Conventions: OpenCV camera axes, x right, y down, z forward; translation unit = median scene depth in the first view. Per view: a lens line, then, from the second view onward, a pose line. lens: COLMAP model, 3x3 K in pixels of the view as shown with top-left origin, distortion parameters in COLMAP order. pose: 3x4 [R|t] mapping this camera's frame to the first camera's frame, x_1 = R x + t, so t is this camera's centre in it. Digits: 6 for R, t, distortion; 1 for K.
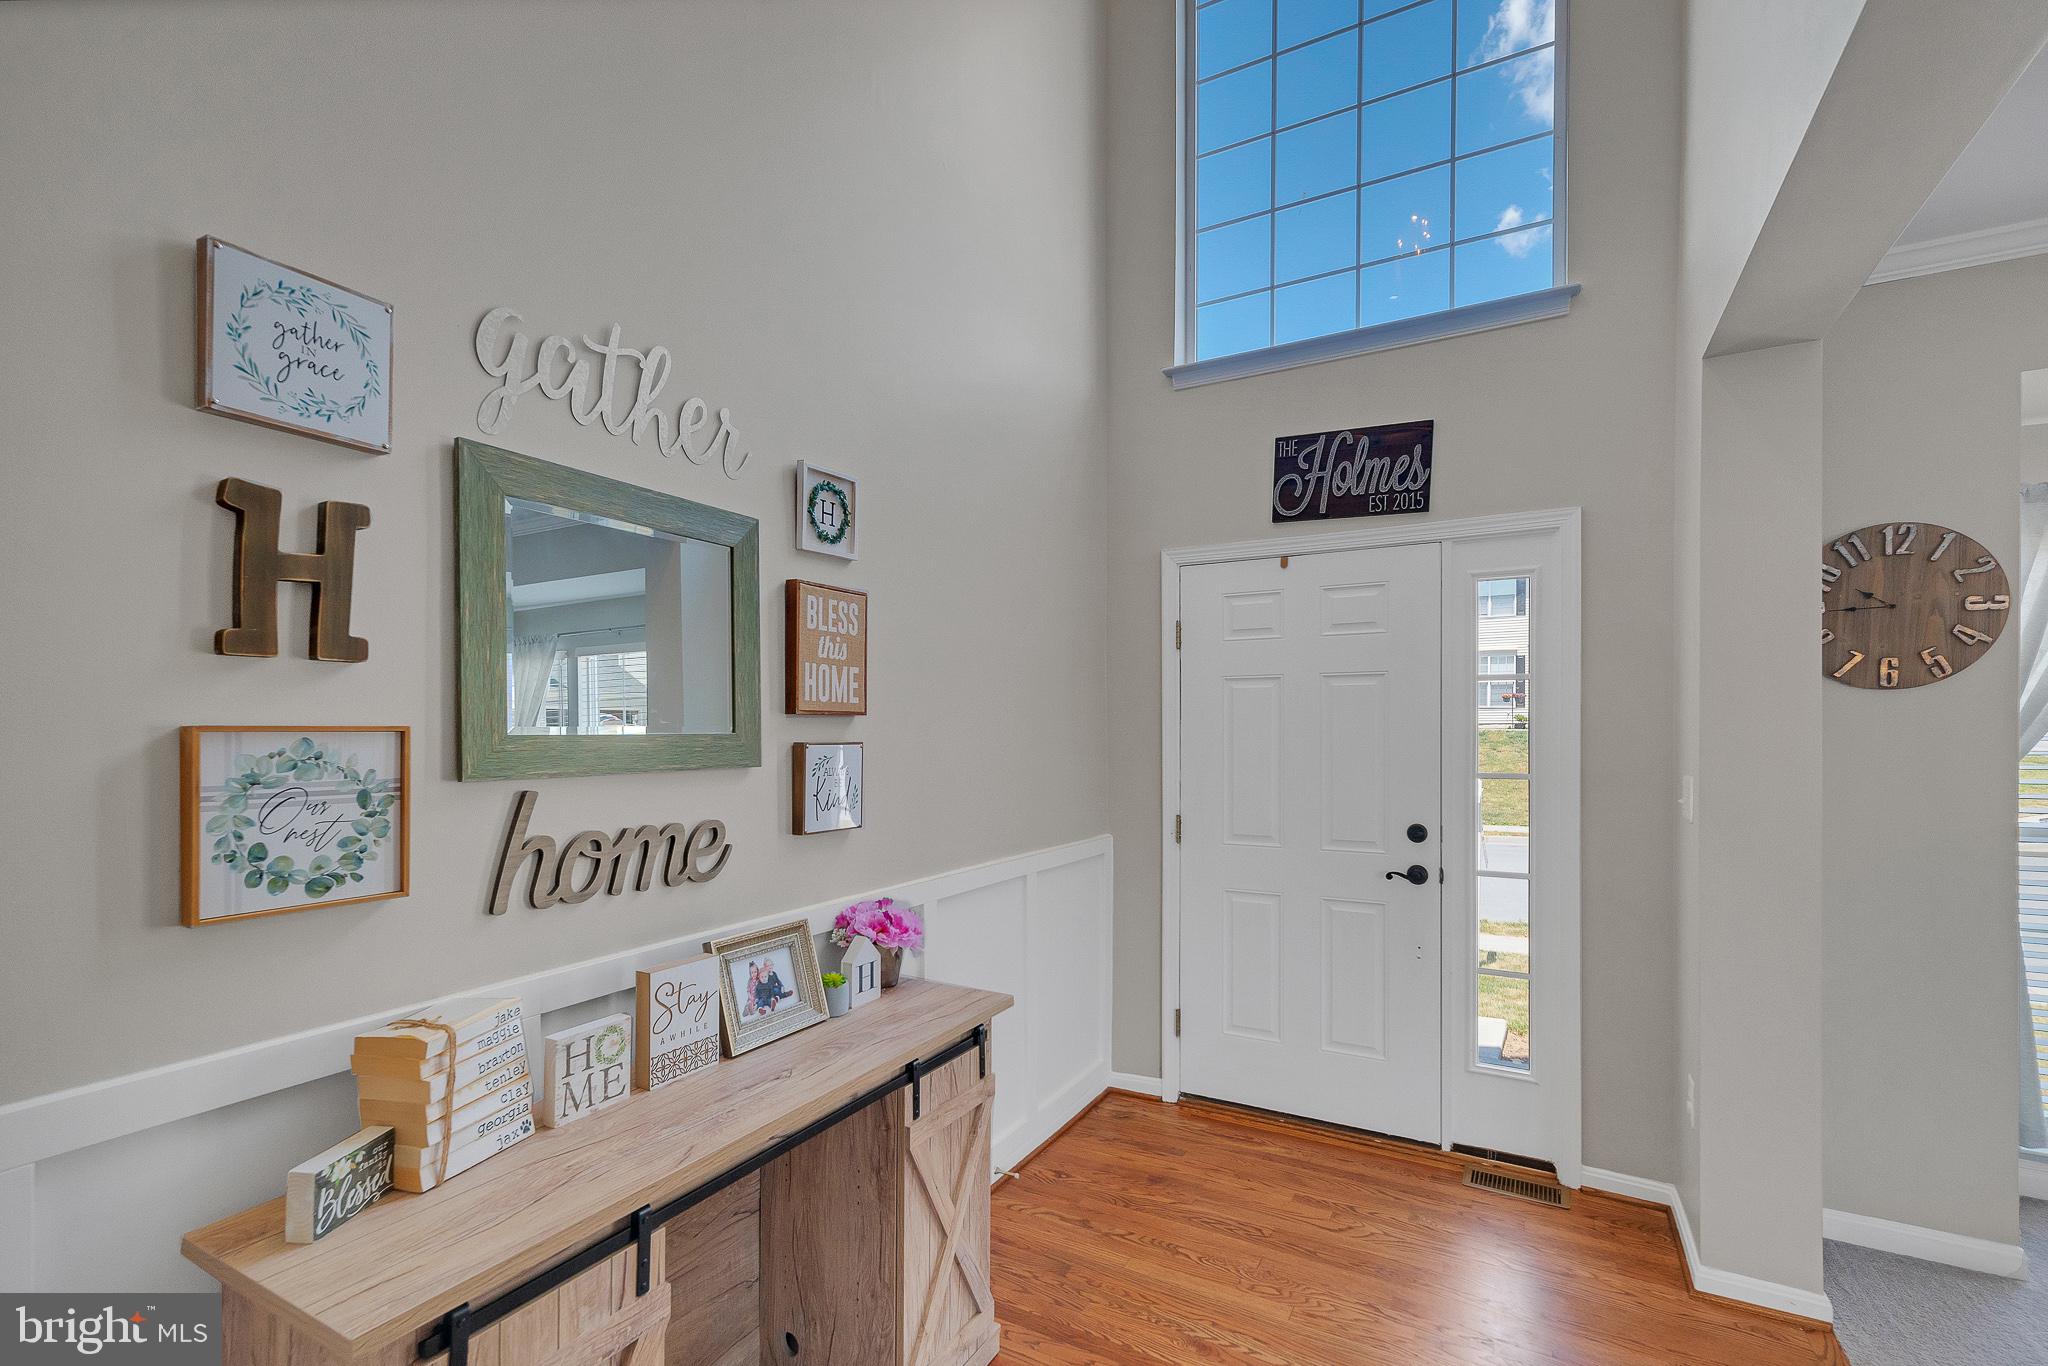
lens RADIAL K [[902.9, 0, 1026.4], [0, 902.9, 735.8], [0, 0, 1]] dist [0.000059, -0.000010]
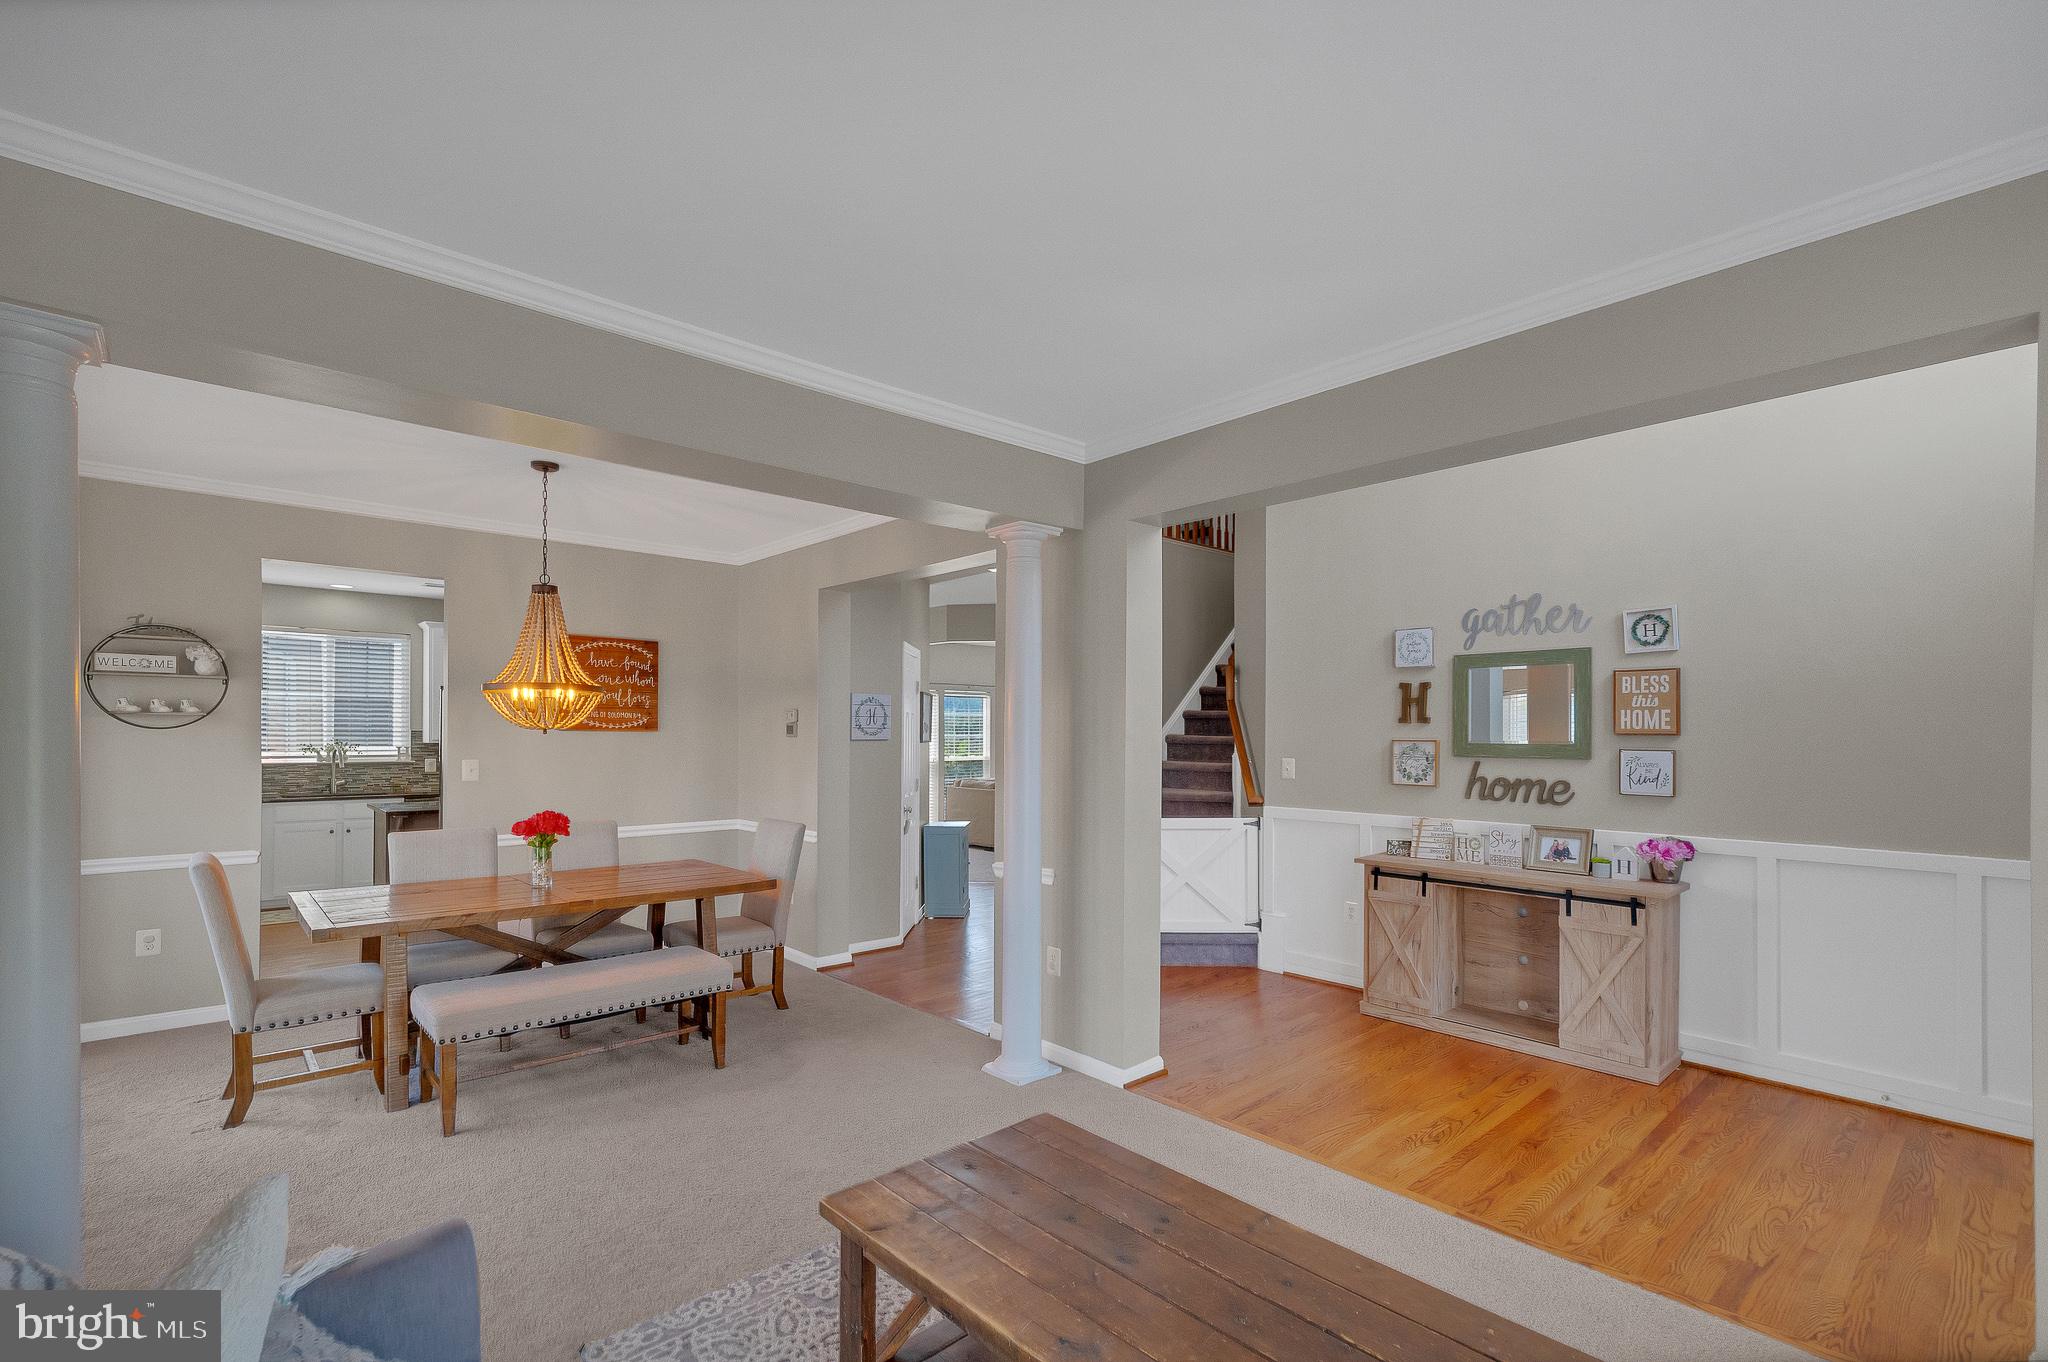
lens RADIAL K [[929.9, 0, 1010.9], [0, 929.9, 728.0], [0, 0, 1]] dist [0.014269, -0.000181]
pose [[-0.322260, -0.006009, -0.946632, 2.255695], [-0.011086, 0.999935, -0.002573, -0.019985], [0.946586, 0.009665, -0.322306, 0.384333]]
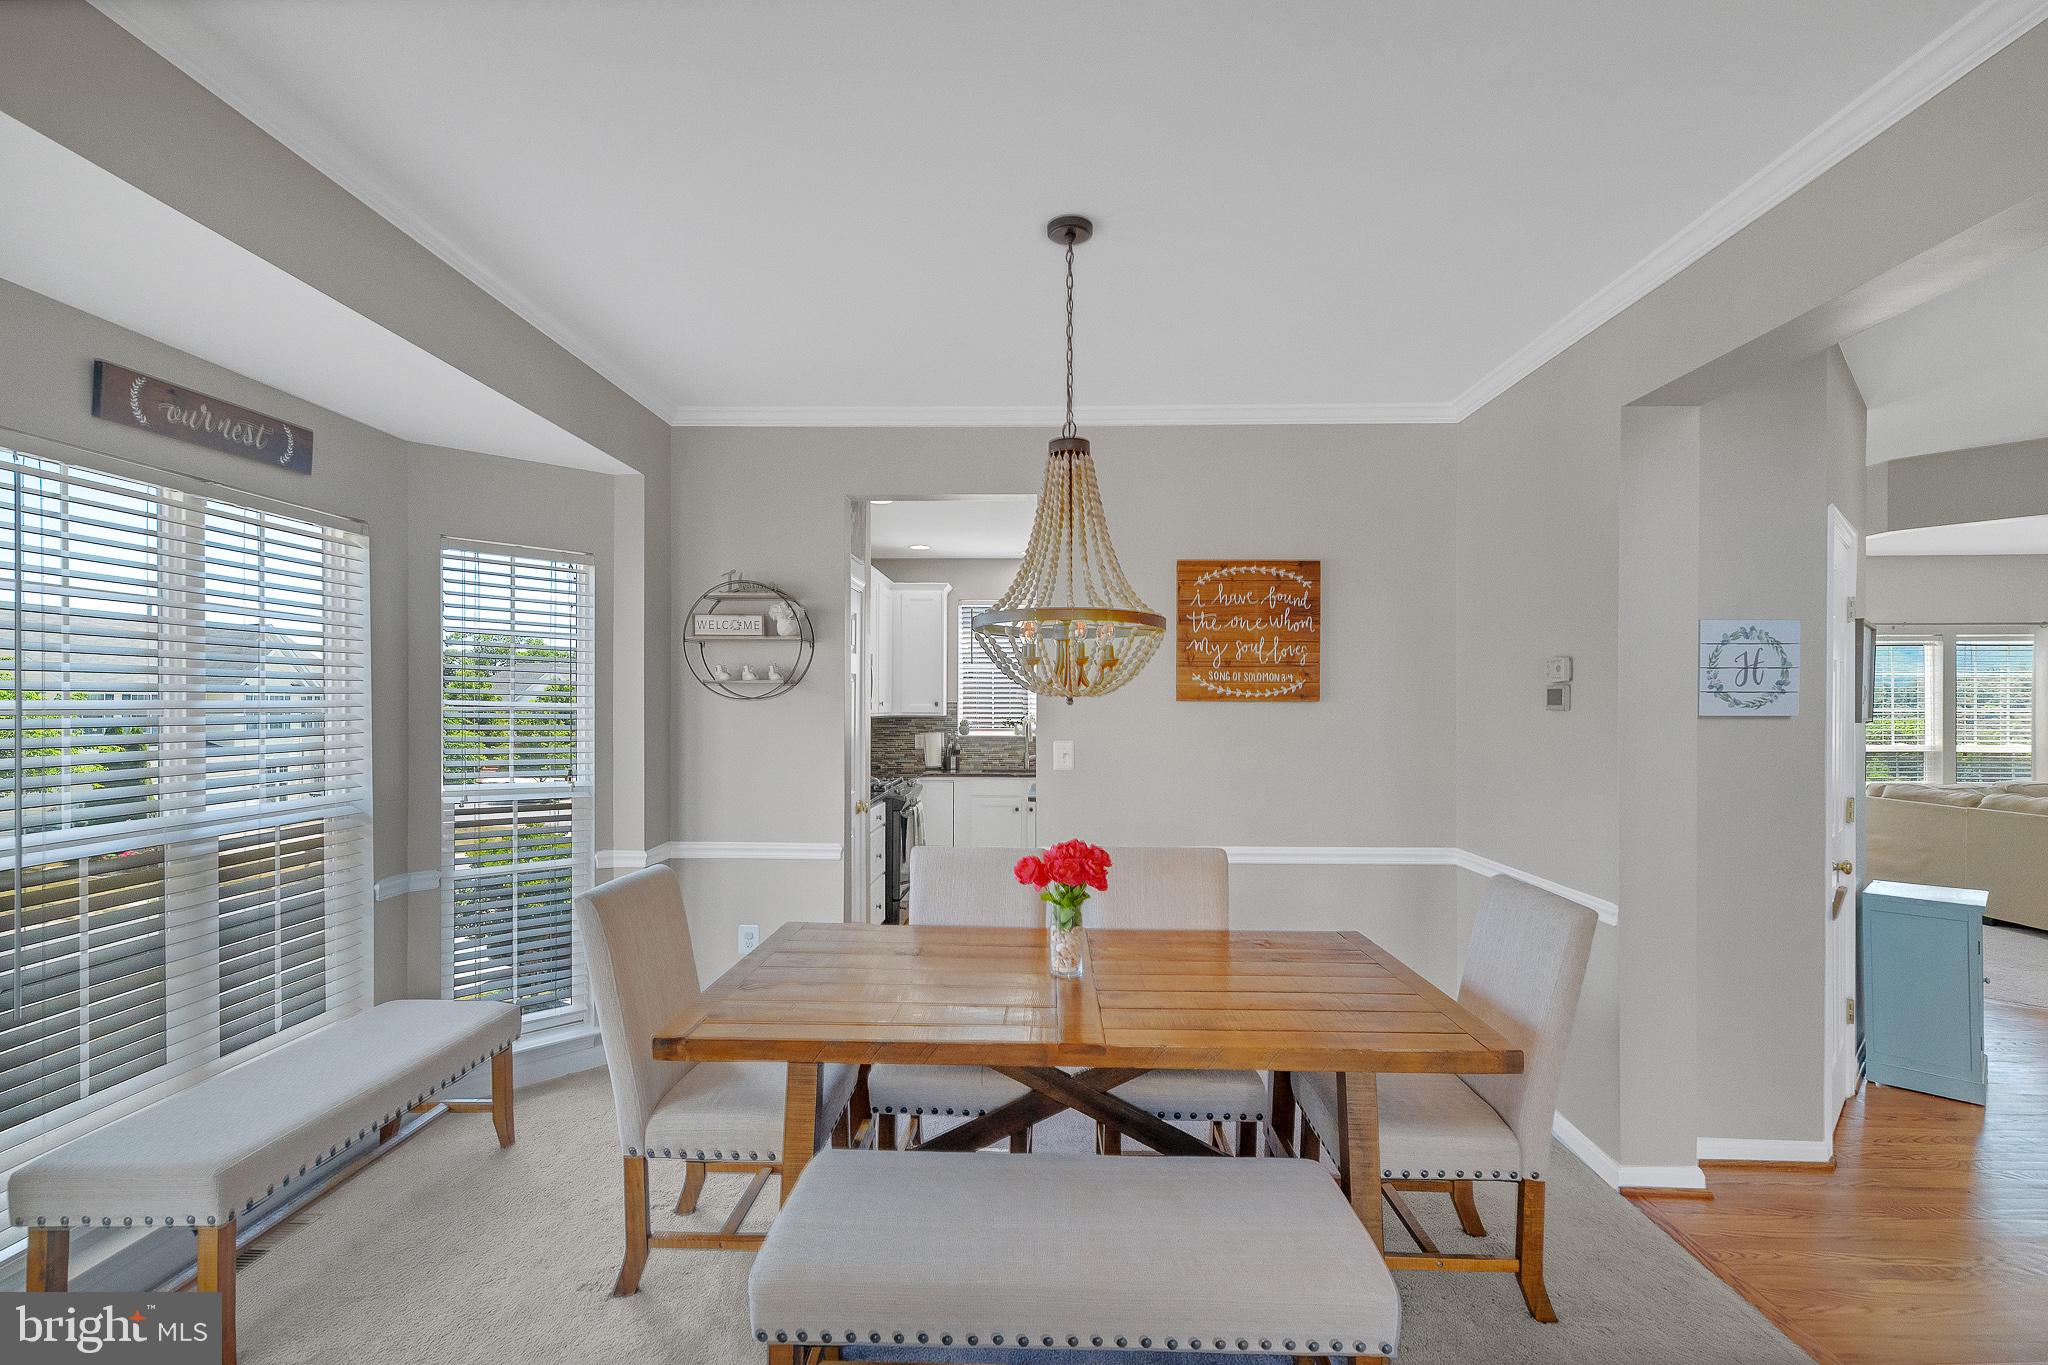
lens RADIAL K [[902.7, 0, 1024.0], [0, 902.7, 706.7], [0, 0, 1]] dist [0.006709, -0.000160]
pose [[-0.883795, -0.000999, -0.467874, 1.160598], [-0.005637, 0.999948, 0.008512, -0.006428], [0.467841, 0.010160, -0.883754, -0.319655]]
